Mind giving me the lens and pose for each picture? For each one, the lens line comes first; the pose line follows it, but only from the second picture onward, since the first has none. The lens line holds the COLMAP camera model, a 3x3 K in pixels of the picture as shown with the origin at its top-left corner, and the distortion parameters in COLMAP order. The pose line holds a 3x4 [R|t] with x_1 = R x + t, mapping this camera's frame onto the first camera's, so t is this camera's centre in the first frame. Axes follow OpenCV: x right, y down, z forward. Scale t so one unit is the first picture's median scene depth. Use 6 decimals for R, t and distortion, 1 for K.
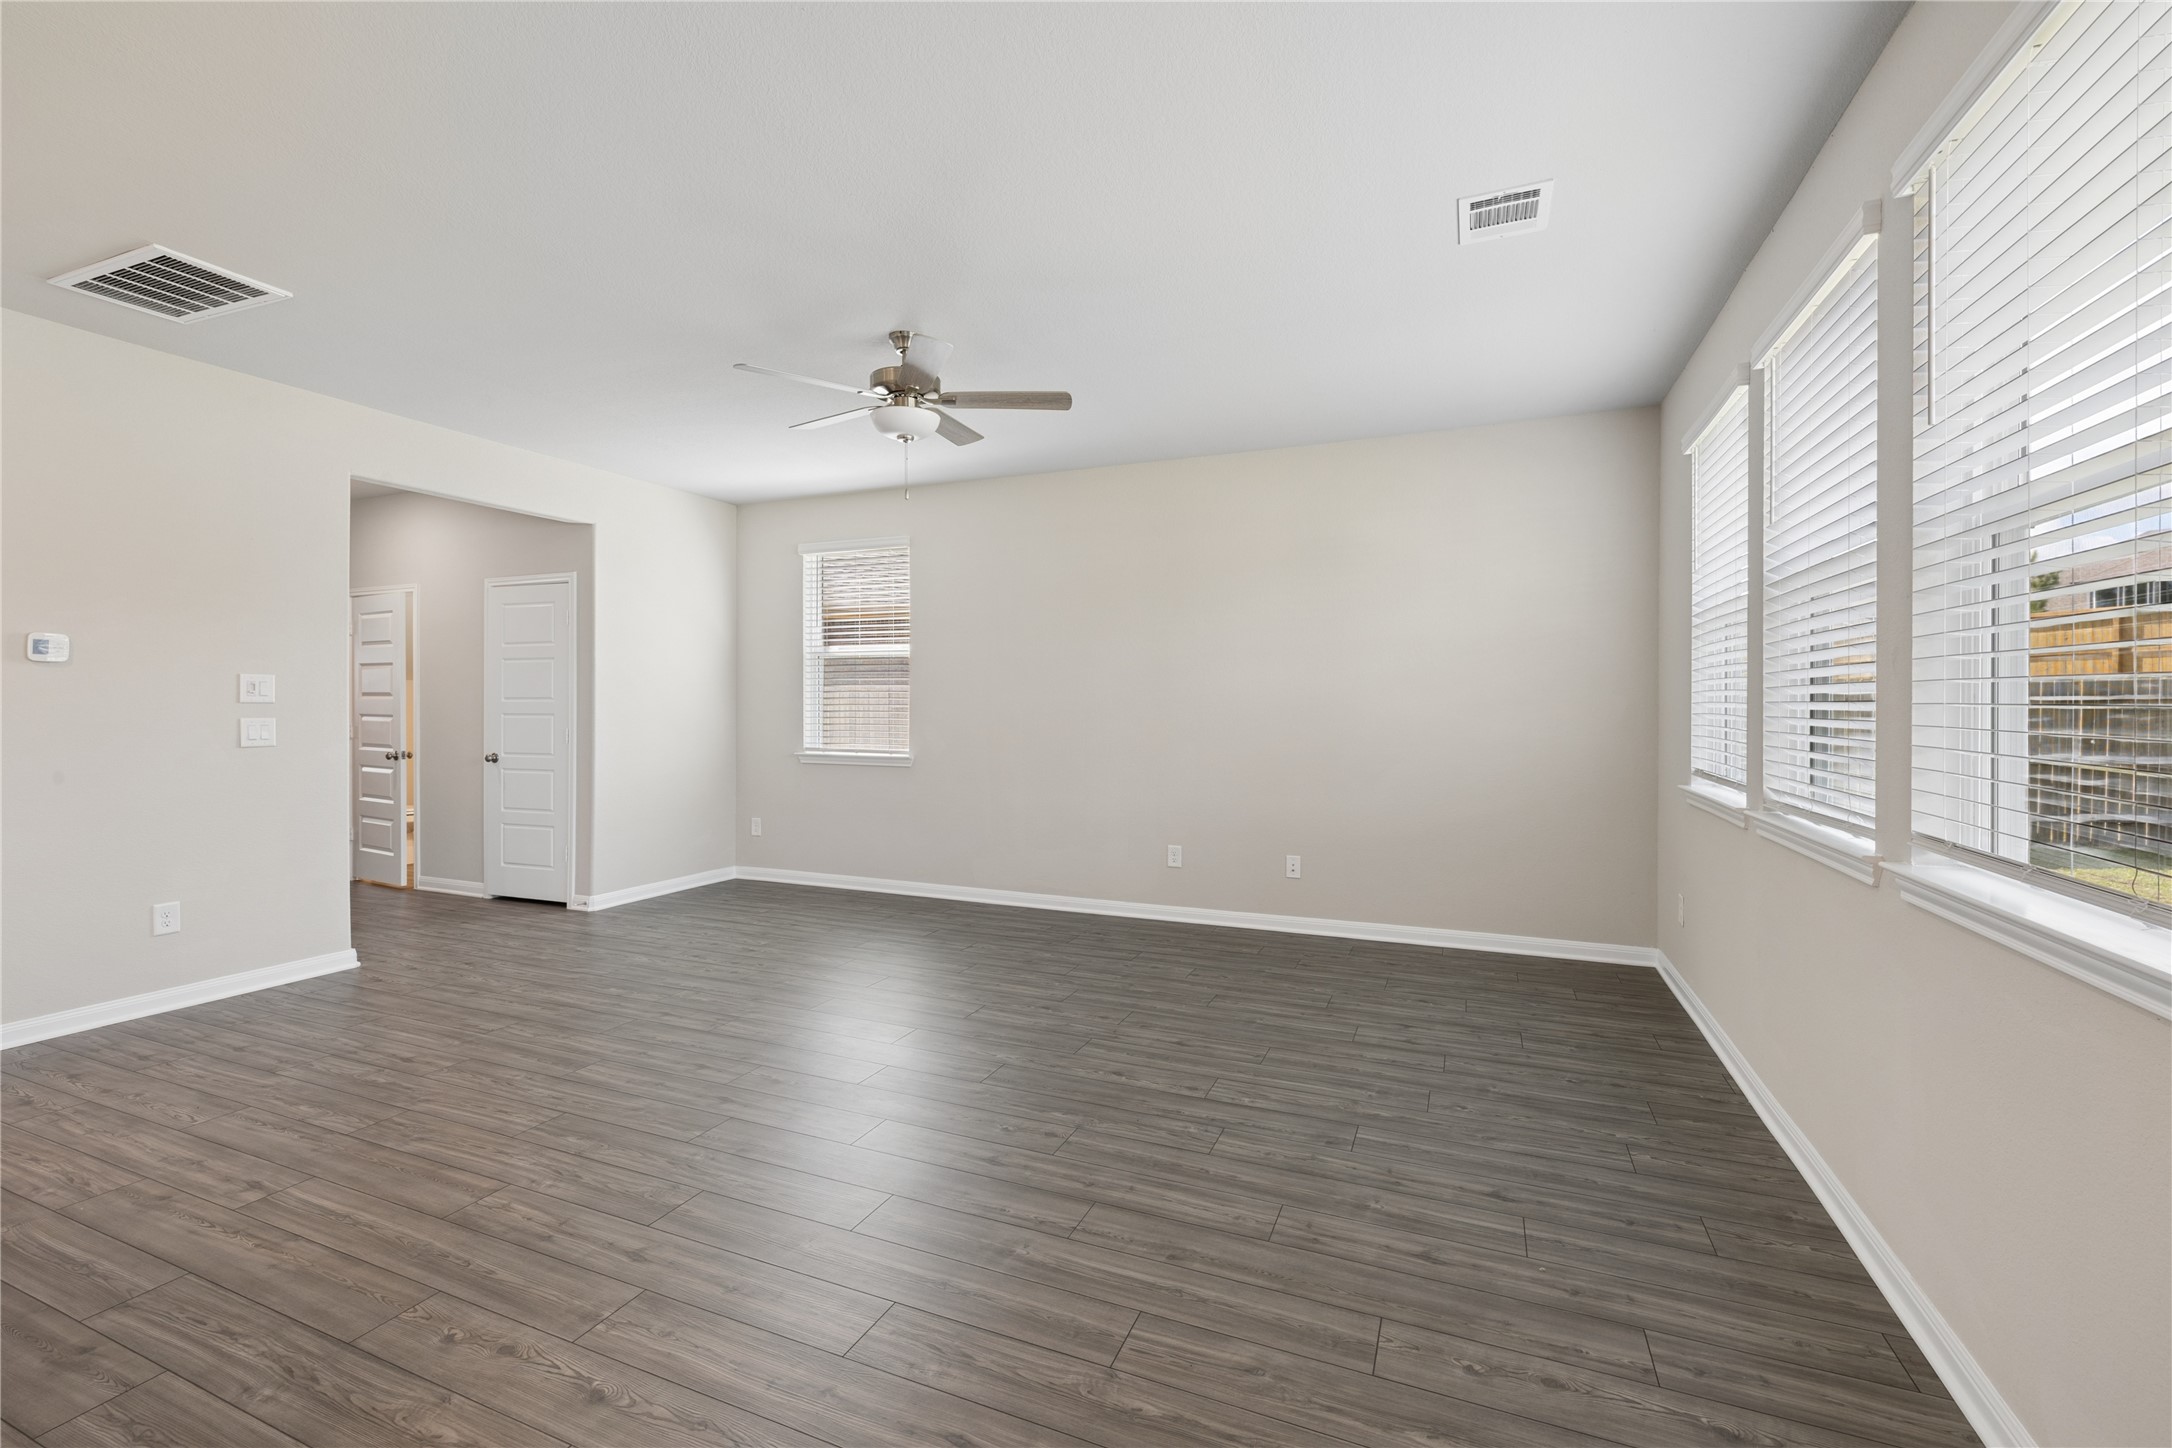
lens RADIAL K [[927.7, 0, 1076.3], [0, 927.7, 698.8], [0, 0, 1]] dist [-0.000235, 0.000124]
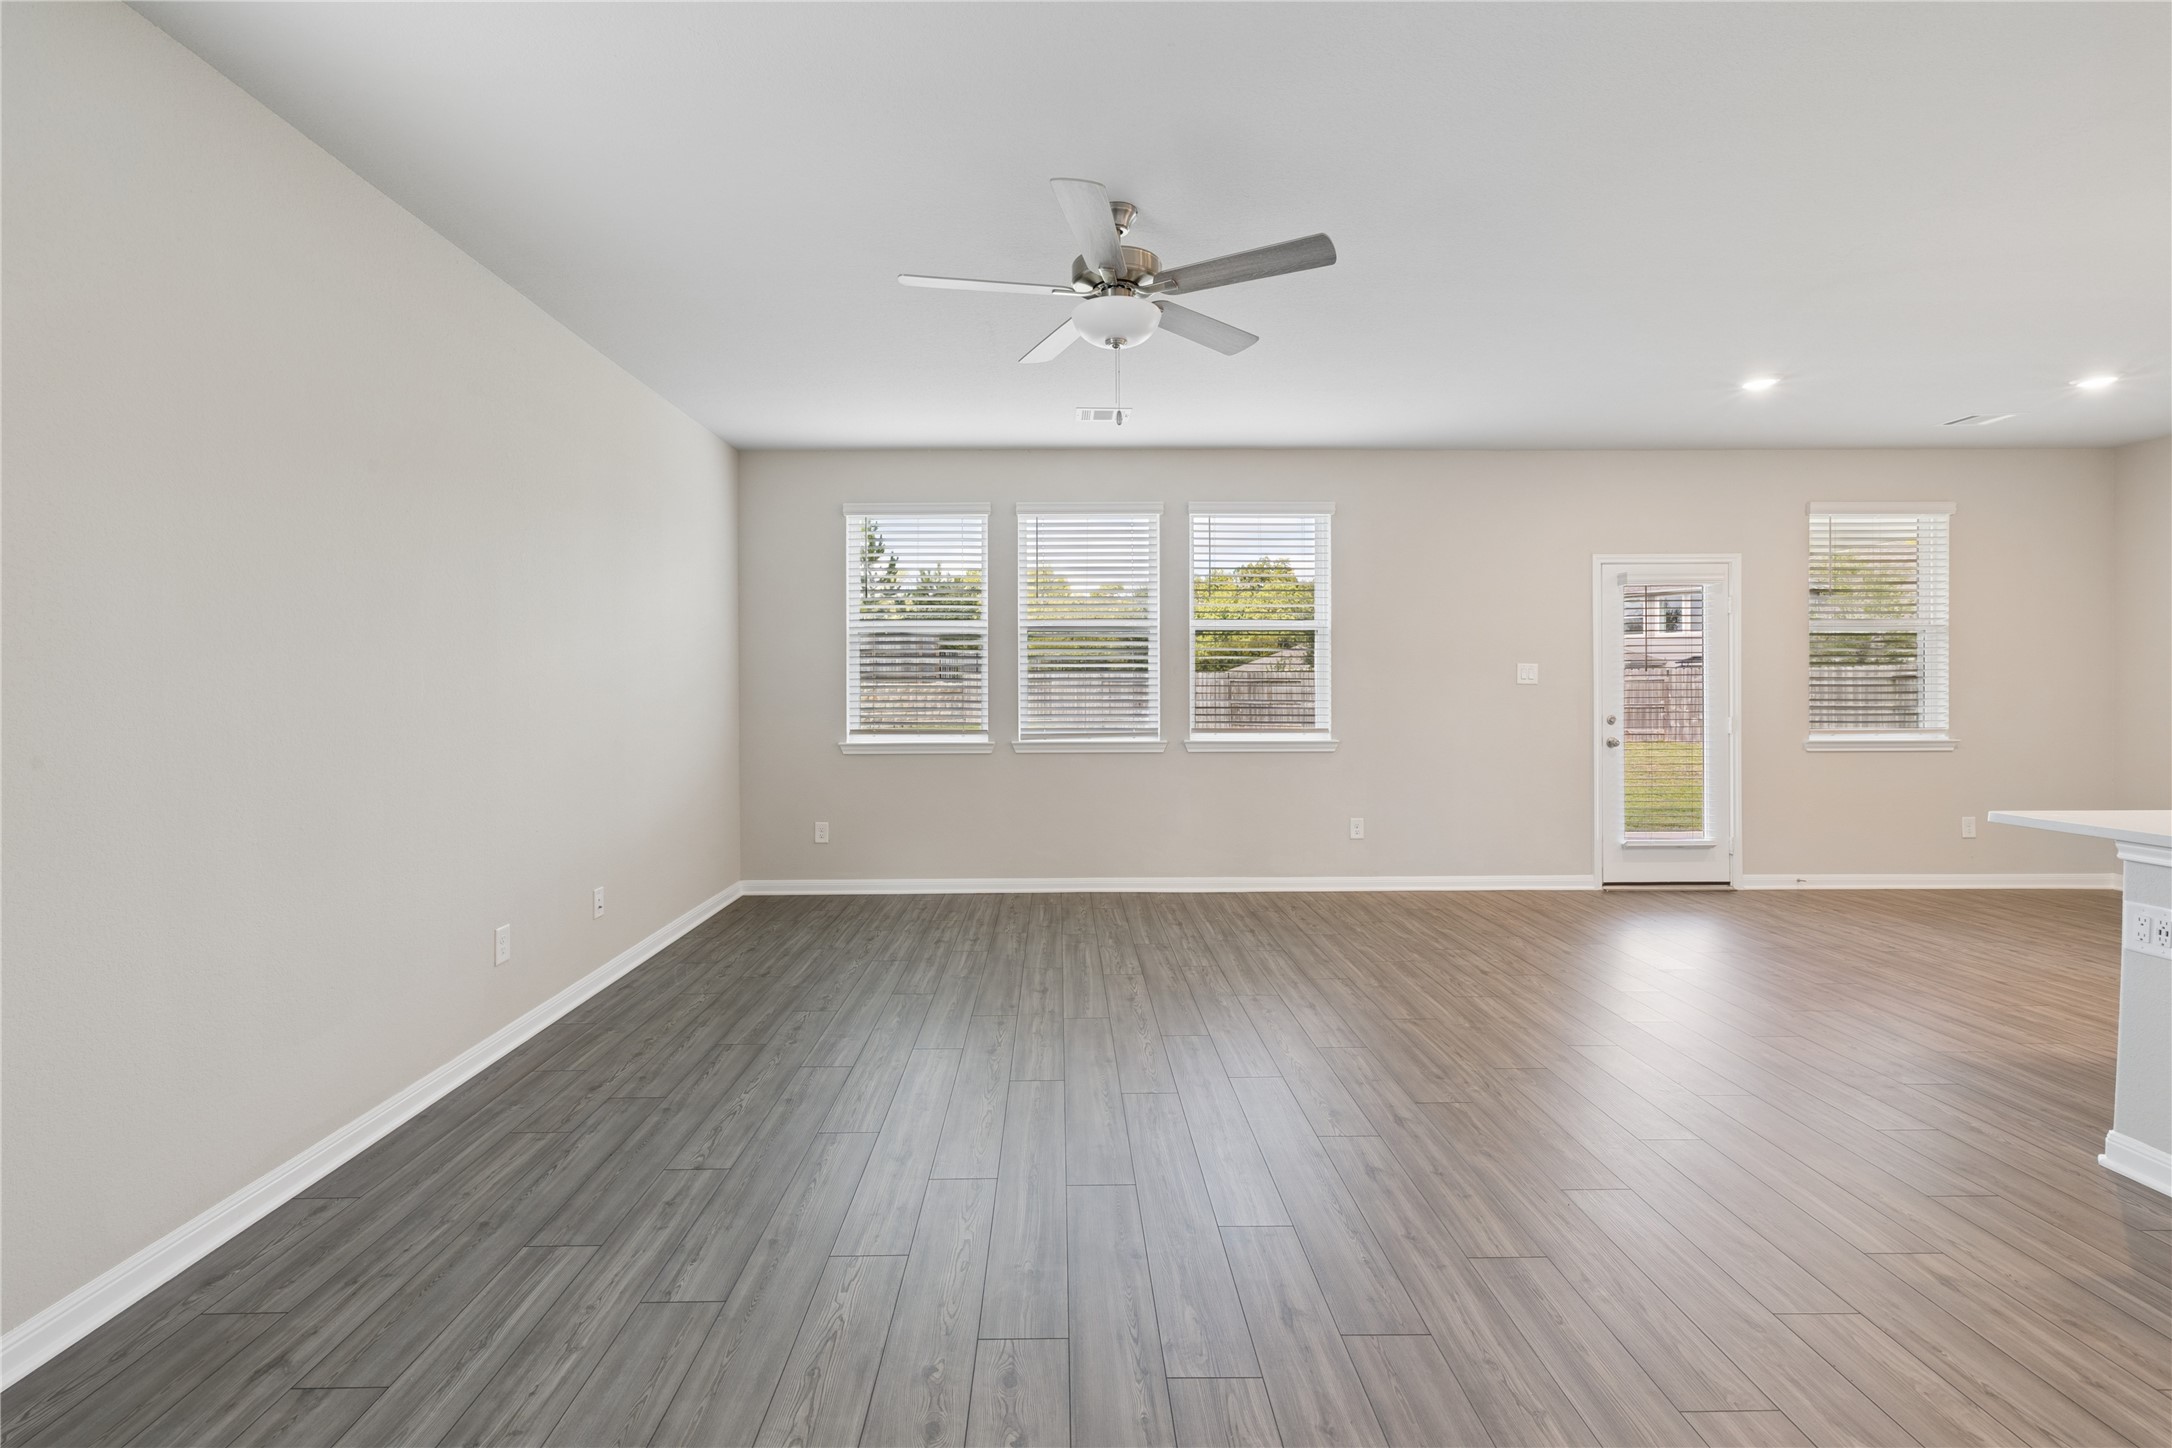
lens RADIAL K [[927.7, 0, 1076.3], [0, 927.7, 698.8], [0, 0, 1]] dist [-0.000235, 0.000124]
pose [[-0.411847, -0.011465, 0.911181, -1.010562], [-0.000888, 0.999925, 0.012180, 0.006514], [-0.911253, 0.004207, -0.411827, 1.565024]]
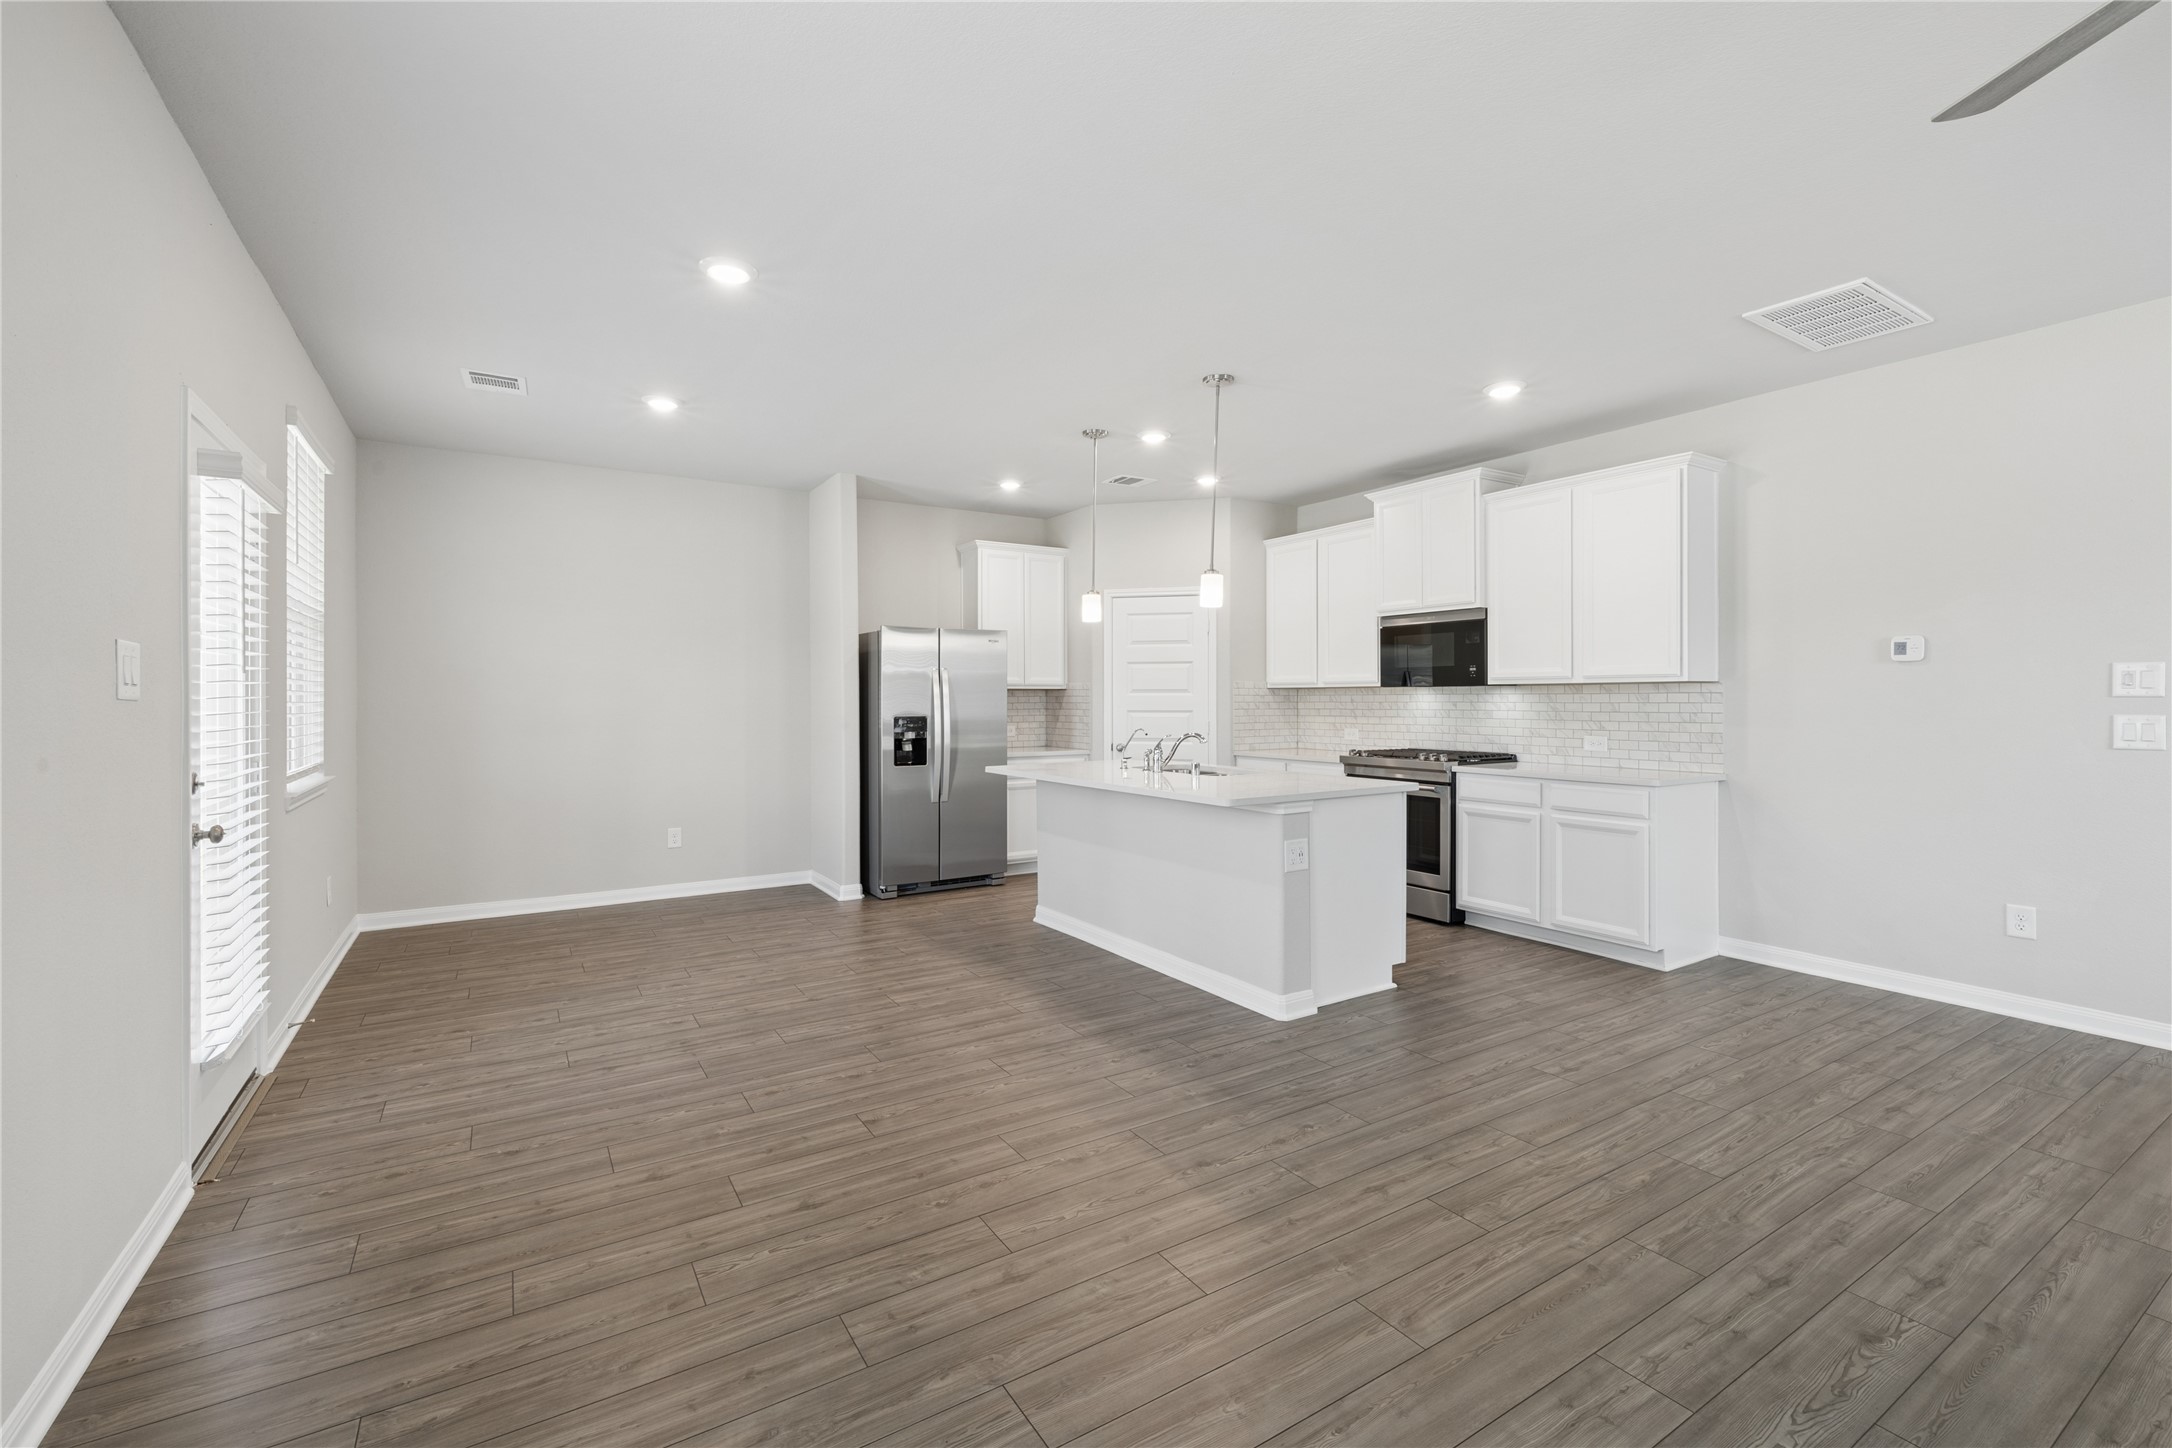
lens RADIAL K [[927.7, 0, 1076.3], [0, 927.7, 698.8], [0, 0, 1]] dist [-0.000235, 0.000124]
pose [[-0.572789, -0.000277, -0.819703, 0.441707], [0.004709, 0.999982, -0.003629, 0.006612], [0.819689, -0.005938, -0.572777, 0.913411]]
